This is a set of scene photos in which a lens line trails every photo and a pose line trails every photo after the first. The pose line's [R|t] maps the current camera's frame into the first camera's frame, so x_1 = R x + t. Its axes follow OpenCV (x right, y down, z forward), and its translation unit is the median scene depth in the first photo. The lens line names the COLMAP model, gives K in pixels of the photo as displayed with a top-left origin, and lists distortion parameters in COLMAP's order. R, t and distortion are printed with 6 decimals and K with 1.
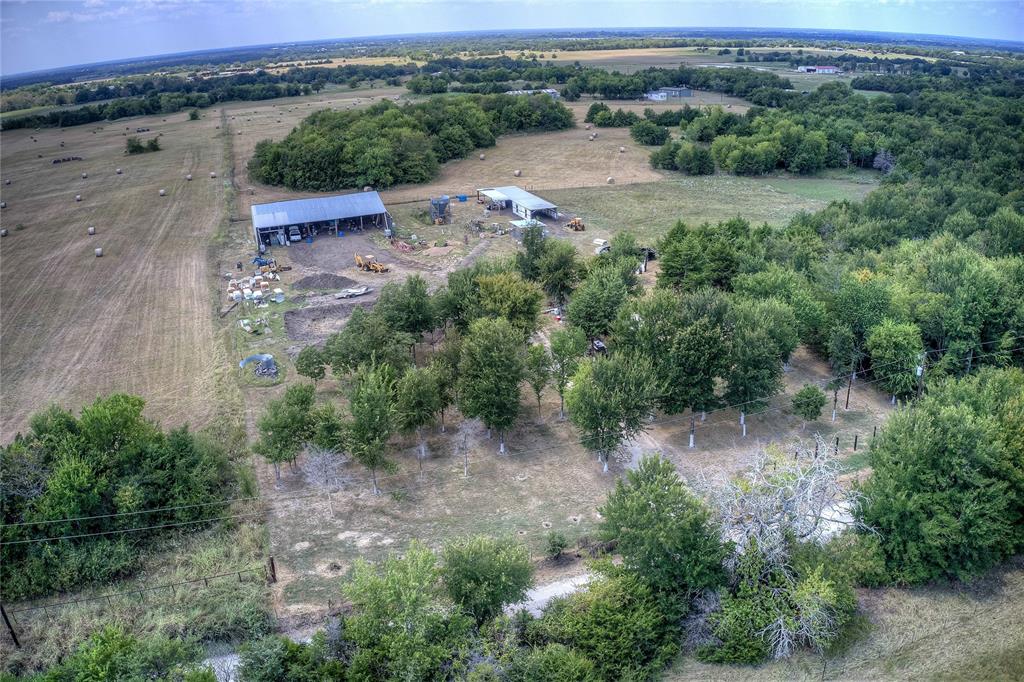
lens RADIAL K [[807.7, 0, 513.1], [0, 807.7, 333.9], [0, 0, 1]] dist [-0.200016, 0.020862]
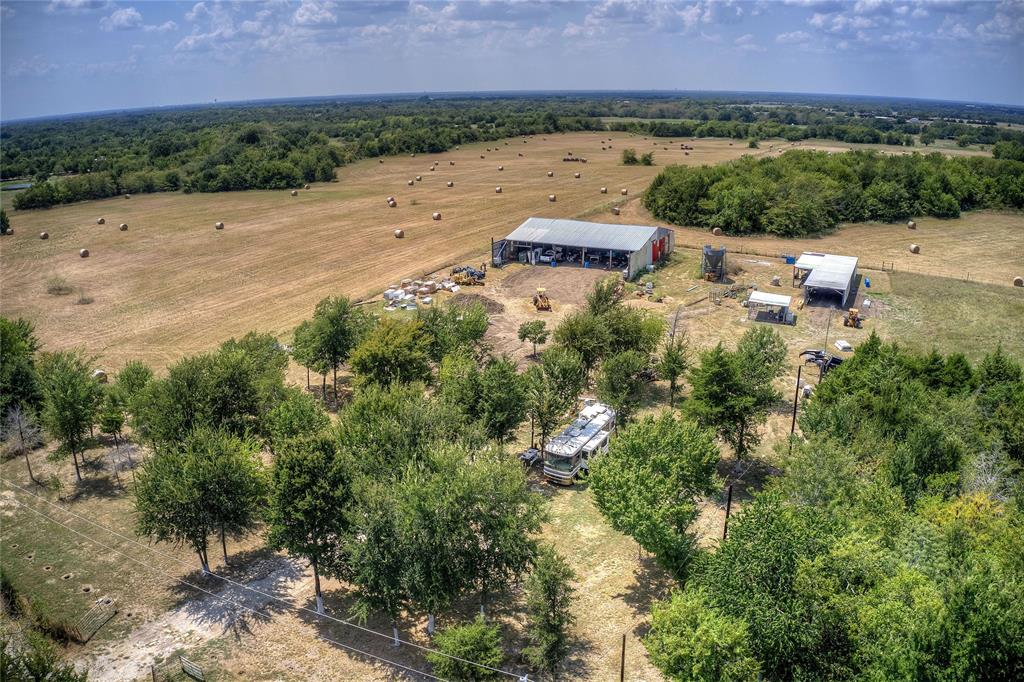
lens RADIAL K [[805.3, 0, 514.6], [0, 805.3, 334.6], [0, 0, 1]] dist [-0.202409, 0.030372]
pose [[0.673950, 0.241765, -0.698098, 0.281406], [-0.275967, 0.958921, 0.065672, -0.065259], [0.685298, 0.148393, 0.712984, 0.237482]]
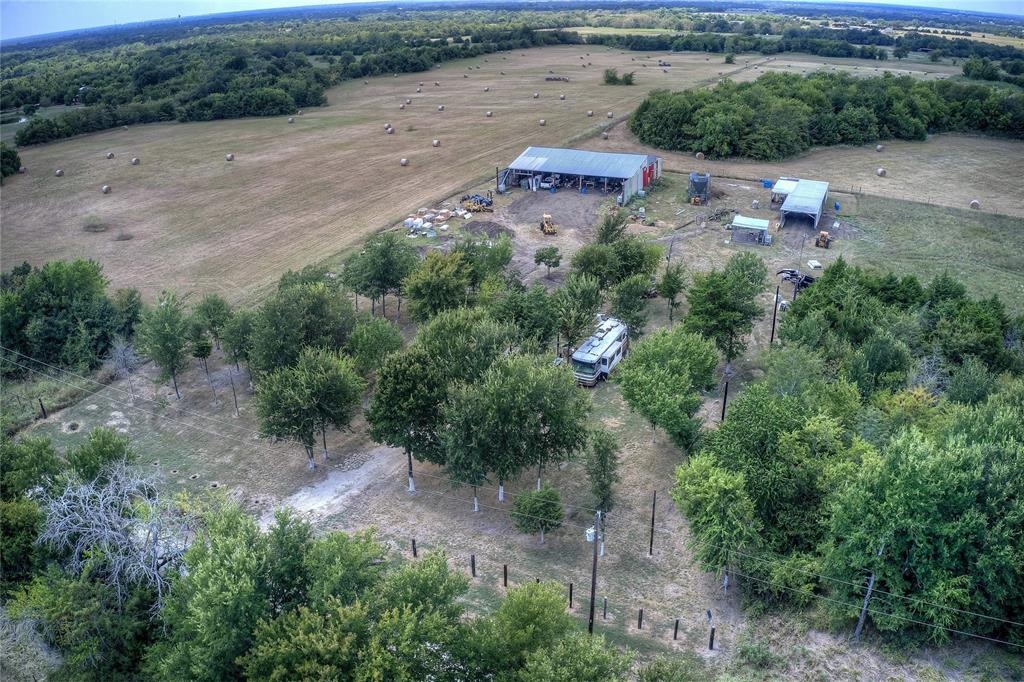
lens RADIAL K [[805.3, 0, 514.6], [0, 805.3, 334.6], [0, 0, 1]] dist [-0.202409, 0.030372]
pose [[0.700832, 0.301912, -0.646285, 0.309376], [-0.259310, 0.951860, 0.163466, -0.071560], [0.664525, 0.053026, 0.745382, 0.165739]]
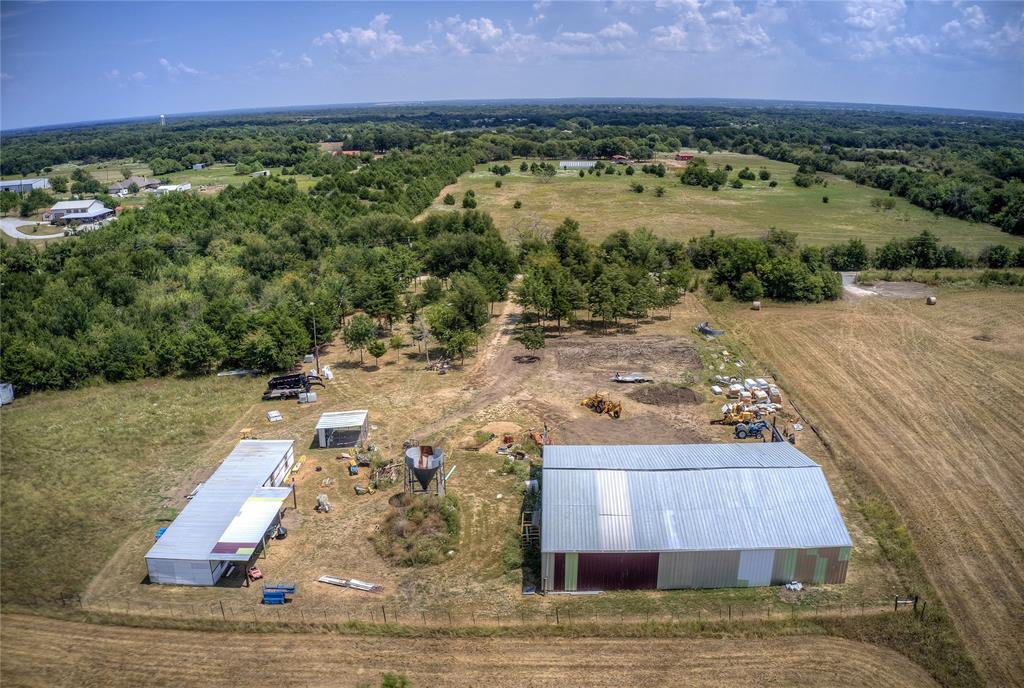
lens RADIAL K [[813.8, 0, 520.0], [0, 813.8, 339.7], [0, 0, 1]] dist [-0.191703, 0.016184]
pose [[-0.925389, -0.065225, 0.373365, -0.257656], [0.179930, 0.791403, 0.584214, -0.397671], [-0.333588, 0.607805, -0.720620, 1.023098]]
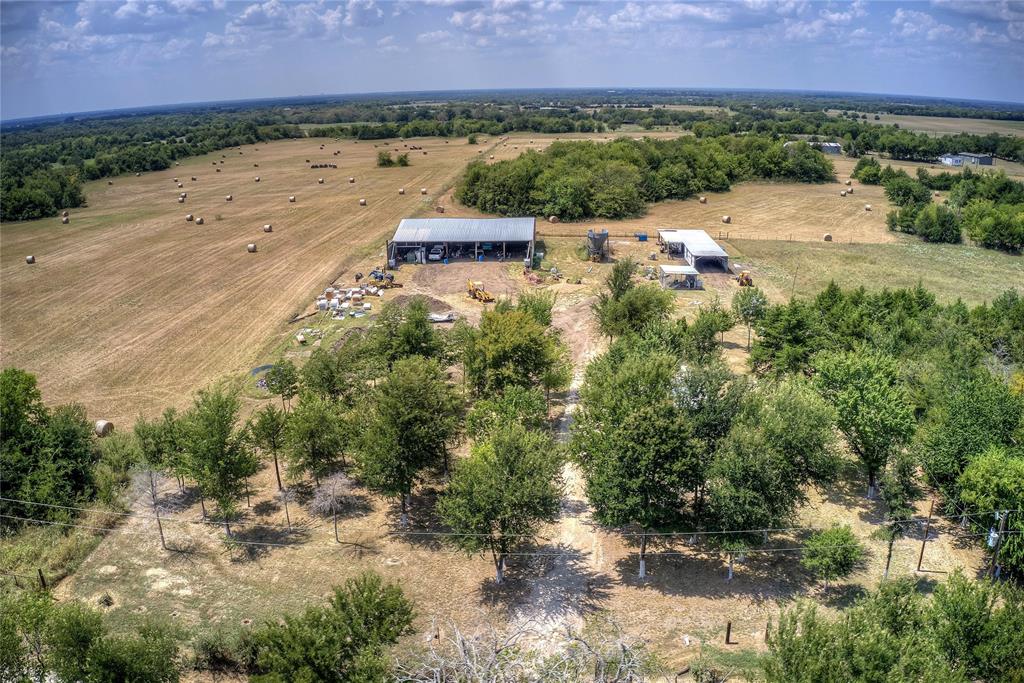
lens RADIAL K [[805.3, 0, 514.6], [0, 805.3, 335.1], [0, 0, 1]] dist [-0.202409, 0.030372]
pose [[0.919040, 0.135093, -0.370292, 0.134980], [-0.156144, 0.987356, -0.027323, -0.013020], [0.361919, 0.082930, 0.928514, 0.113609]]
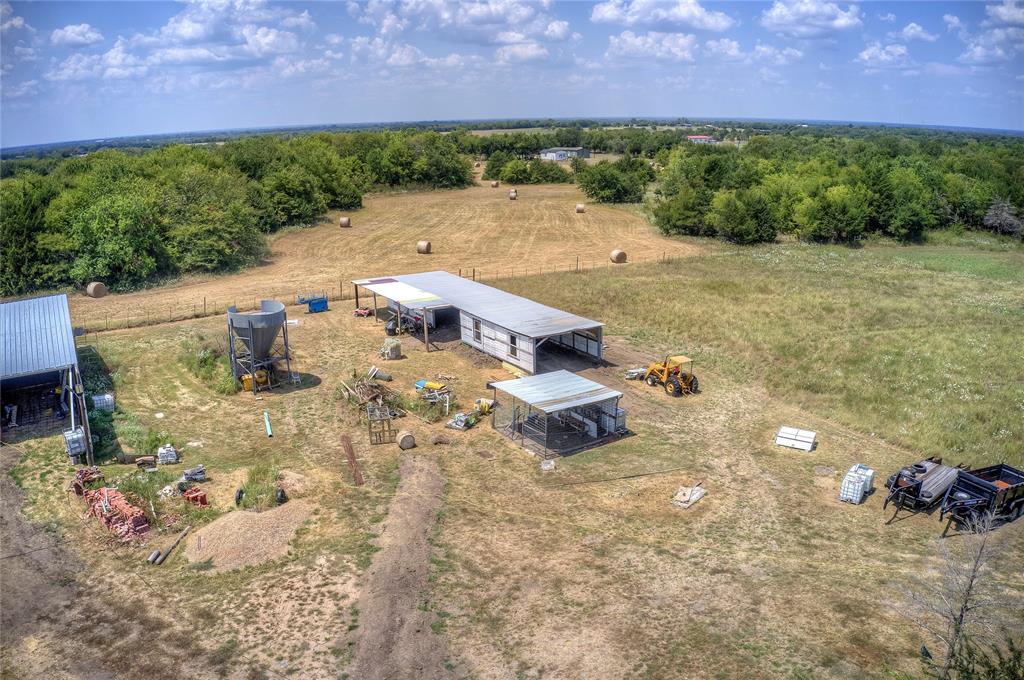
lens RADIAL K [[805.3, 0, 514.6], [0, 805.3, 333.6], [0, 0, 1]] dist [-0.202409, 0.030372]
pose [[0.978483, -0.038180, 0.202764, -0.042585], [0.060515, 0.992616, -0.105123, -0.094942], [-0.197253, 0.115131, 0.973569, 0.529125]]
